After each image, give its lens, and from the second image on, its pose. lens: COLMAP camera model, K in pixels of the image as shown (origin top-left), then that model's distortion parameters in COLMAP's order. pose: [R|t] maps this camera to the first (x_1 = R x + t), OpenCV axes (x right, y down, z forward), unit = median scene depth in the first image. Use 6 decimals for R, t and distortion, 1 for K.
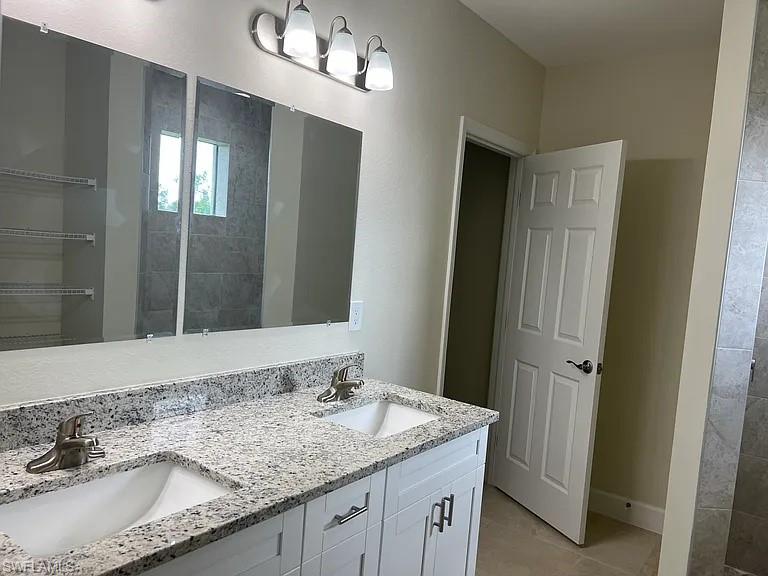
lens RADIAL K [[581.6, 0, 384.8], [0, 581.6, 289.8], [0, 0, 1]] dist [-0.000852, -0.016247]
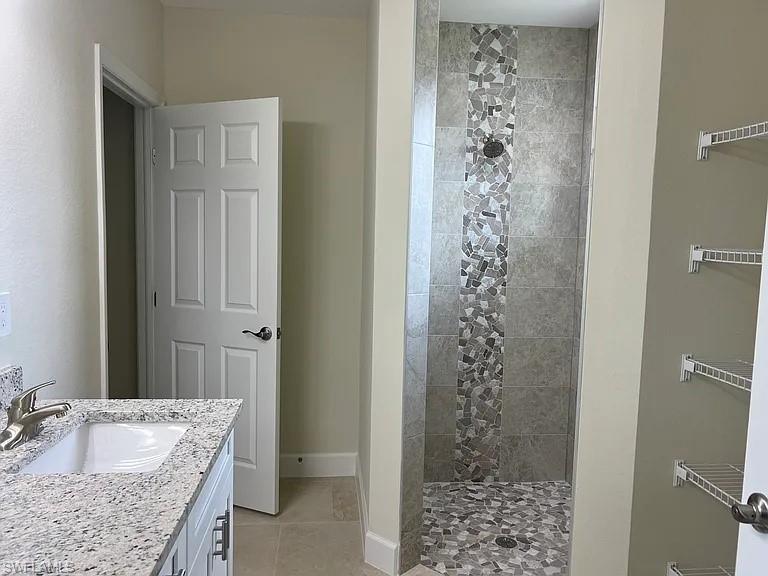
lens RADIAL K [[581.6, 0, 385.4], [0, 581.6, 288.0], [0, 0, 1]] dist [-0.000852, -0.016247]
pose [[0.711210, -0.114733, 0.693554, -0.173977], [0.080496, 0.993394, 0.081789, -0.006039], [-0.698356, -0.002341, 0.715747, 0.173164]]
